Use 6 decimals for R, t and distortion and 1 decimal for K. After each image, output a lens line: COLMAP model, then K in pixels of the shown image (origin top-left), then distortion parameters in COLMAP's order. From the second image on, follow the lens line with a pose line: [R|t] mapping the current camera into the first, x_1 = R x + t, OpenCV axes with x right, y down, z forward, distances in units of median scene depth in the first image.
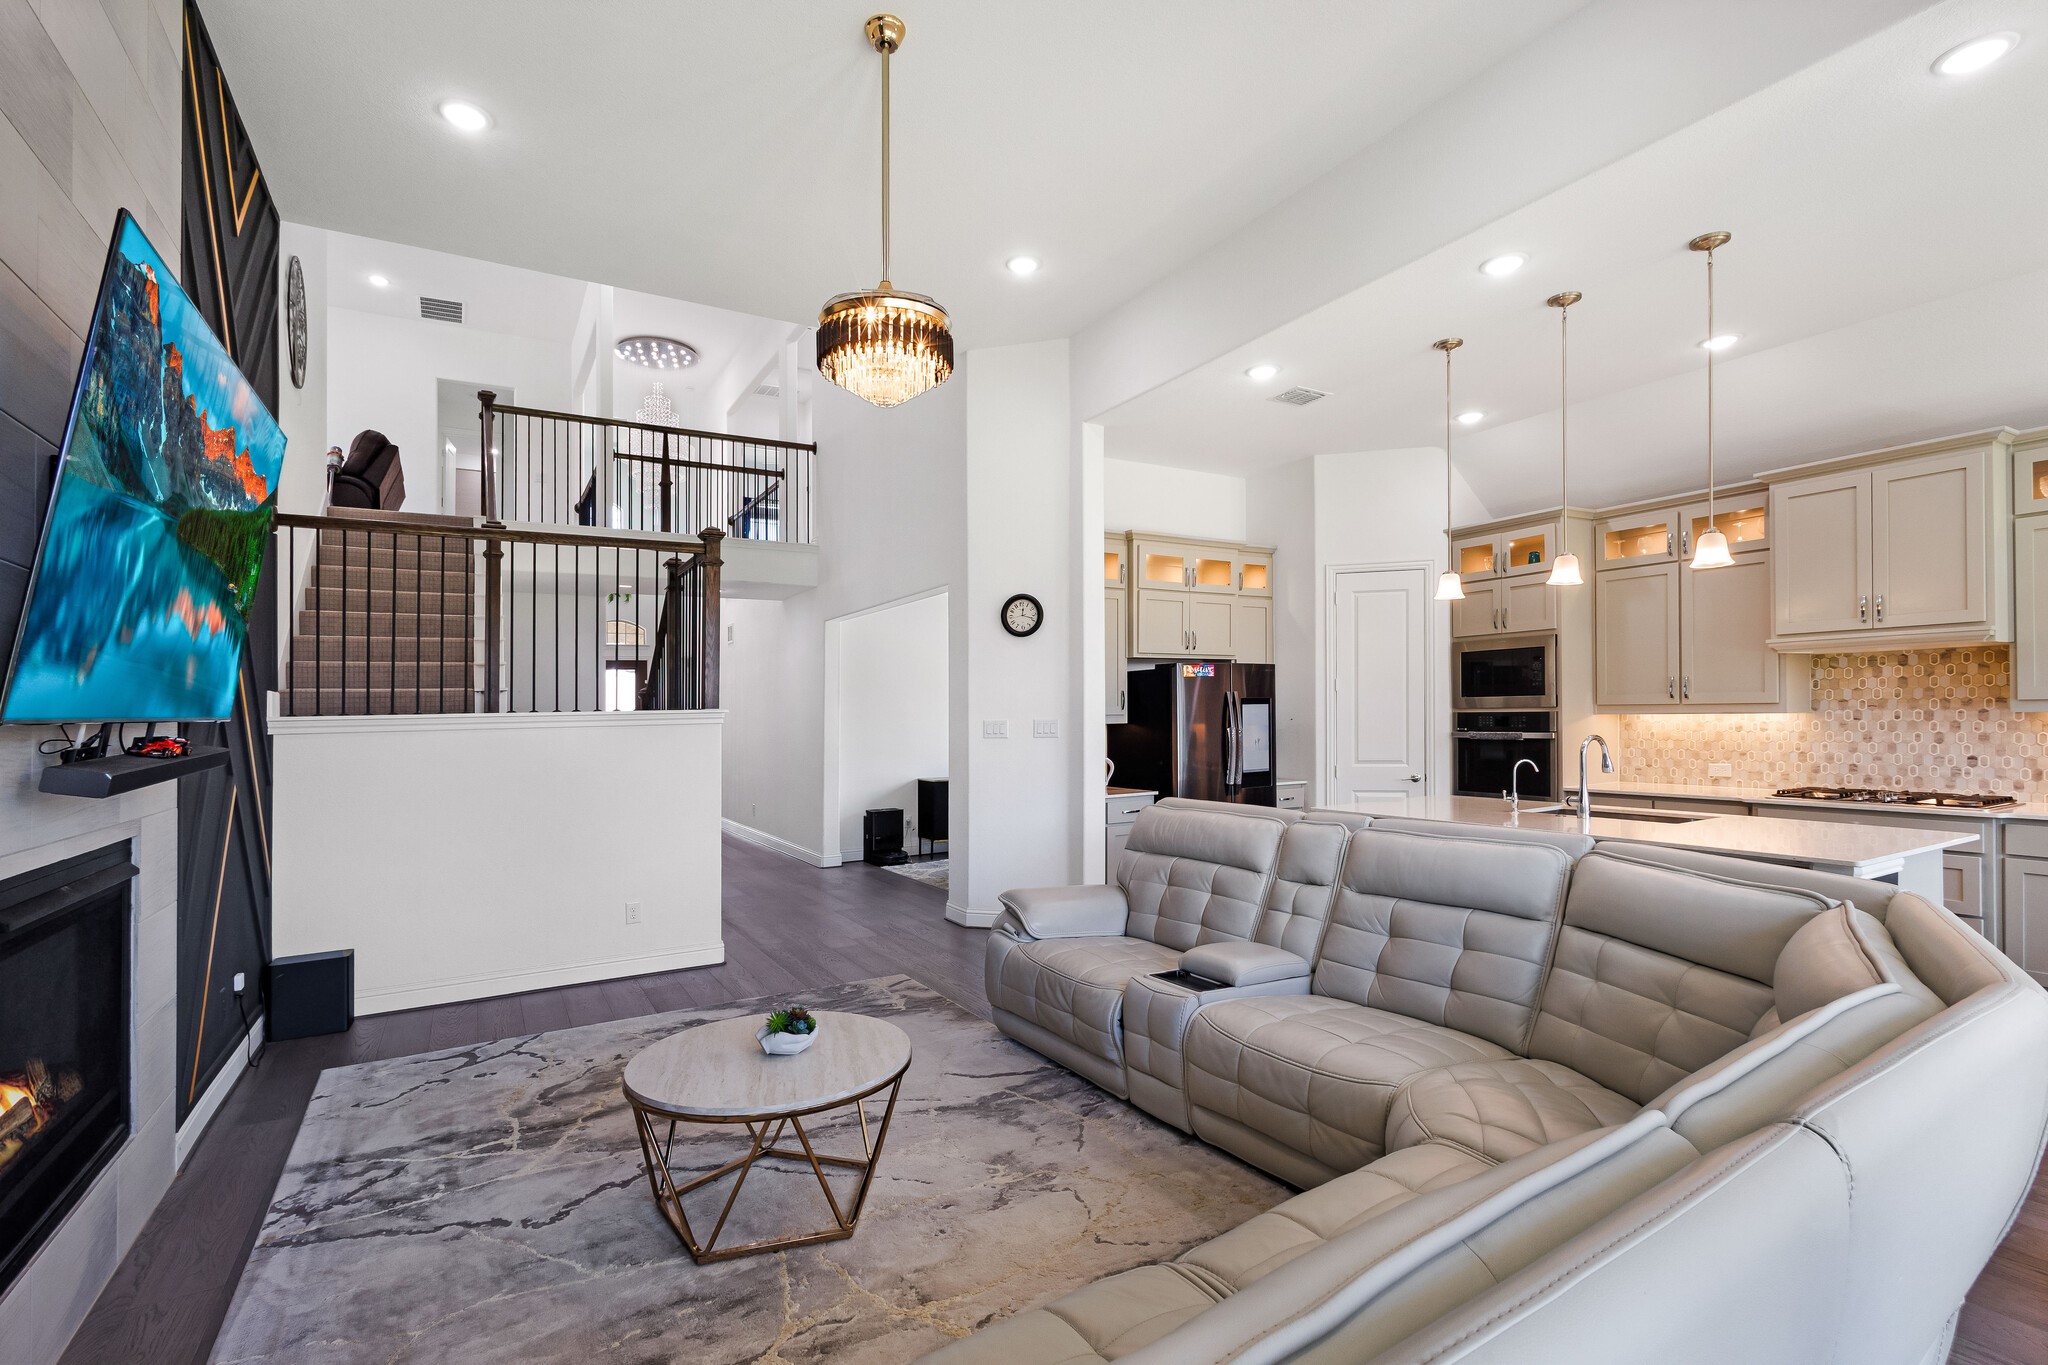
lens RADIAL K [[937.0, 0, 1027.7], [0, 937.0, 701.7], [0, 0, 1]] dist [0.011733, -0.000963]
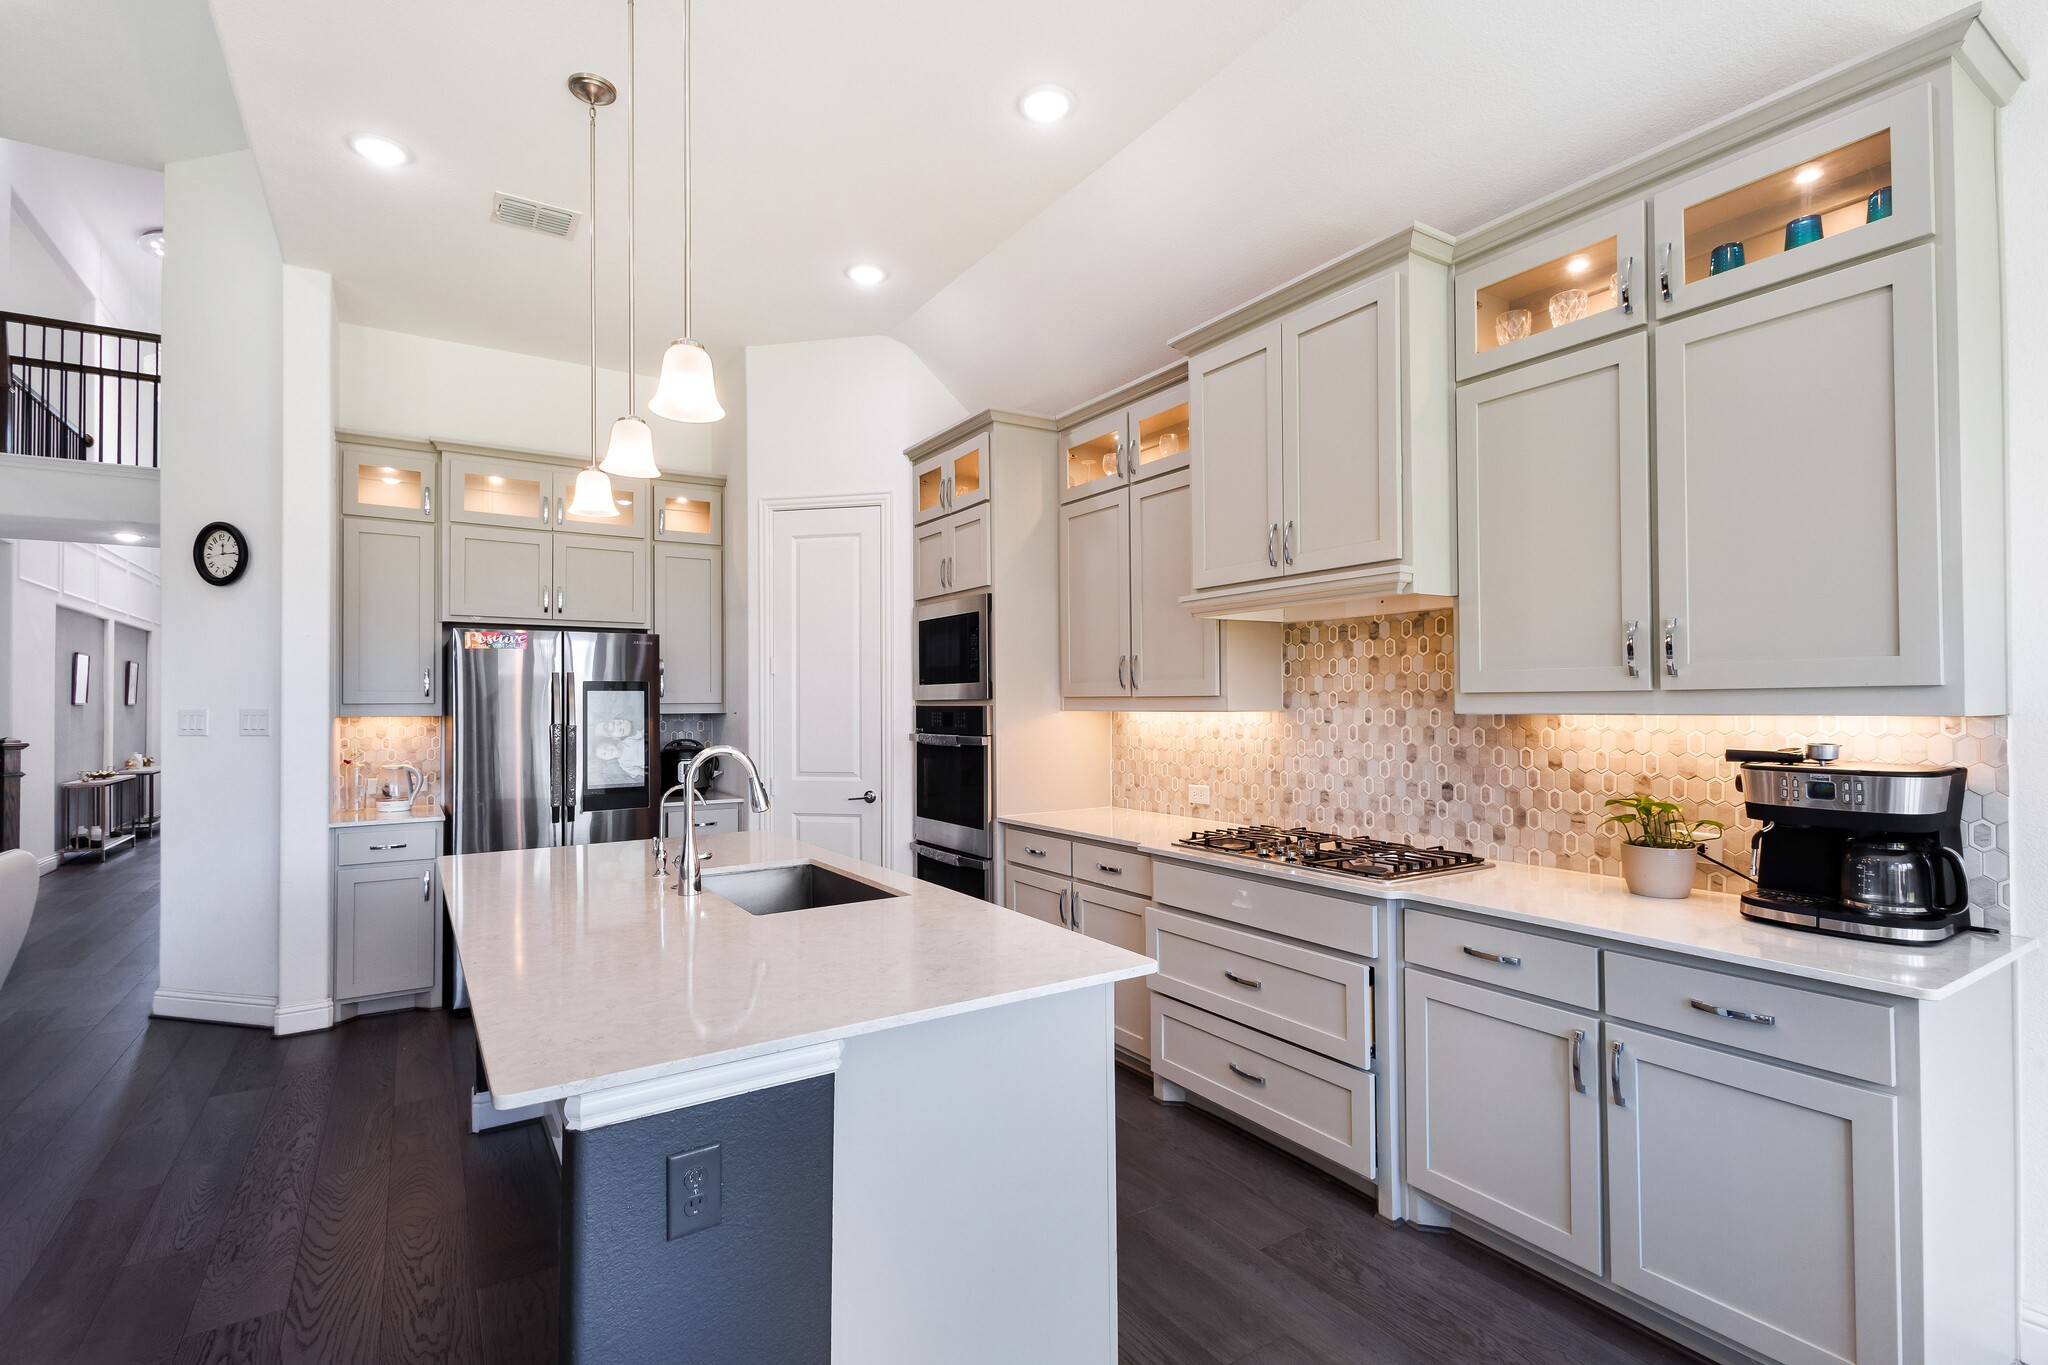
lens RADIAL K [[937.0, 0, 1018.4], [0, 937.0, 685.0], [0, 0, 1]] dist [0.011733, -0.000963]
pose [[0.999398, 0.012354, 0.032430, 0.628264], [-0.012053, 0.999883, -0.009443, 0.001511], [-0.032543, 0.009046, 0.999429, 0.353153]]
